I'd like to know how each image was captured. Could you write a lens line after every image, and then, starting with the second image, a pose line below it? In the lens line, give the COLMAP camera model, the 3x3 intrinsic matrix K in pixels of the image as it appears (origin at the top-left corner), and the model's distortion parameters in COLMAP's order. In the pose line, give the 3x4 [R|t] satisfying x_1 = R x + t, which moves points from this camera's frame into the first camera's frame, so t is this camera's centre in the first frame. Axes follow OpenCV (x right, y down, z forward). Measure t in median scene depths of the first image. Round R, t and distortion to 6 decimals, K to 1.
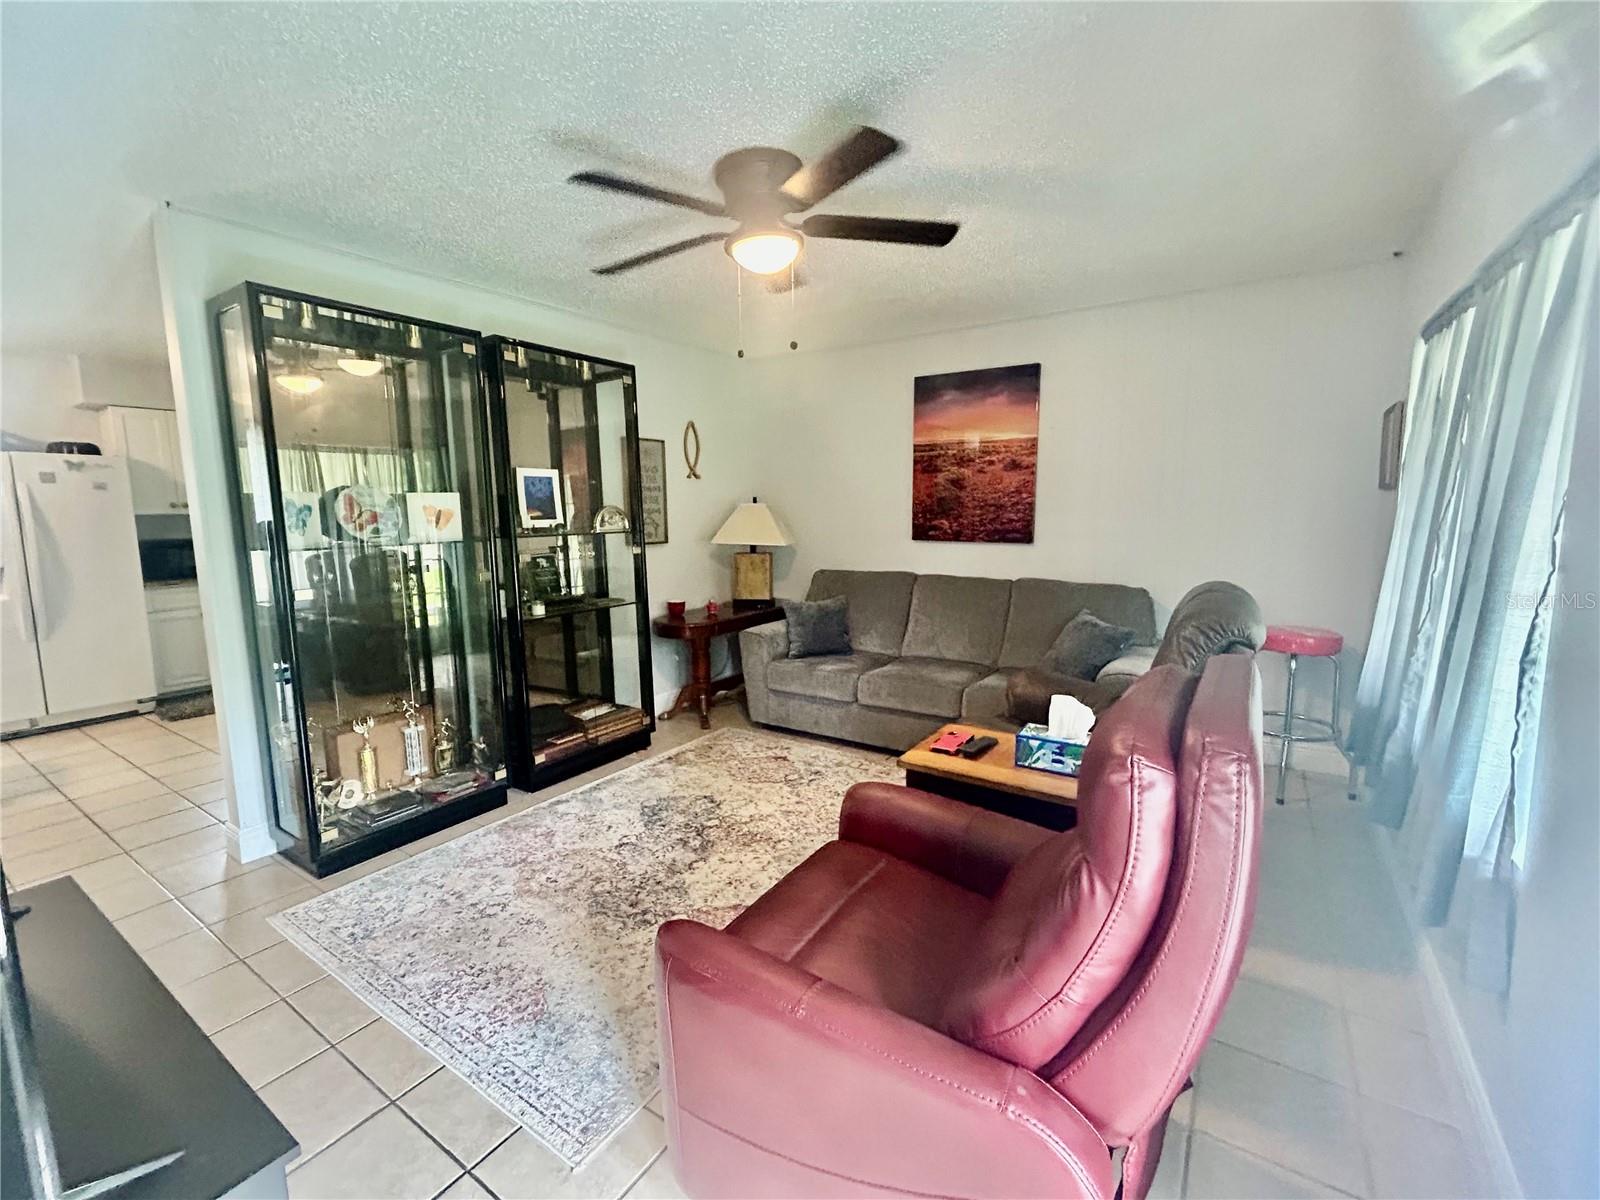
lens RADIAL K [[677.1, 0, 786.5], [0, 677.1, 589.2], [0, 0, 1]] dist [-0.001945, -0.000153]
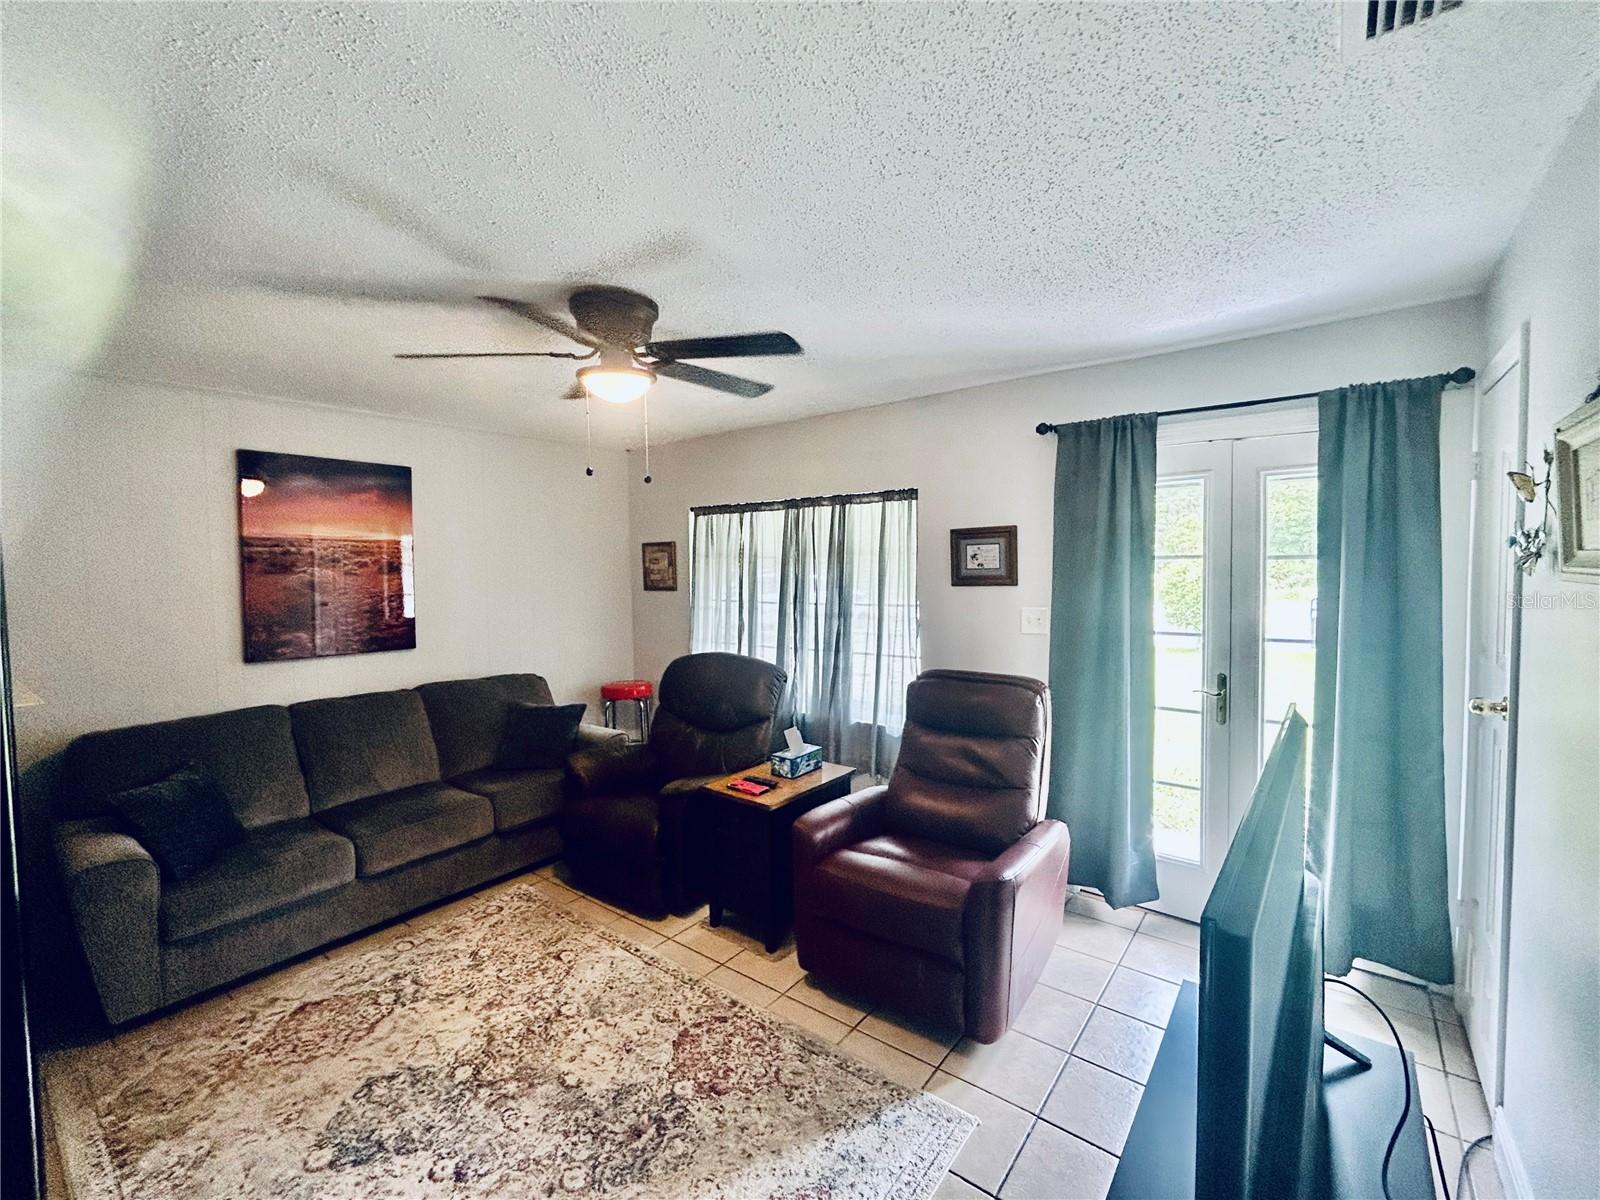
lens RADIAL K [[677.1, 0, 799.7], [0, 677.1, 588.3], [0, 0, 1]] dist [-0.001945, -0.000153]
pose [[0.076723, -0.022144, 0.996807, -0.624089], [0.137064, 0.990496, 0.011454, -0.098715], [-0.987586, 0.135748, 0.079029, 0.413735]]
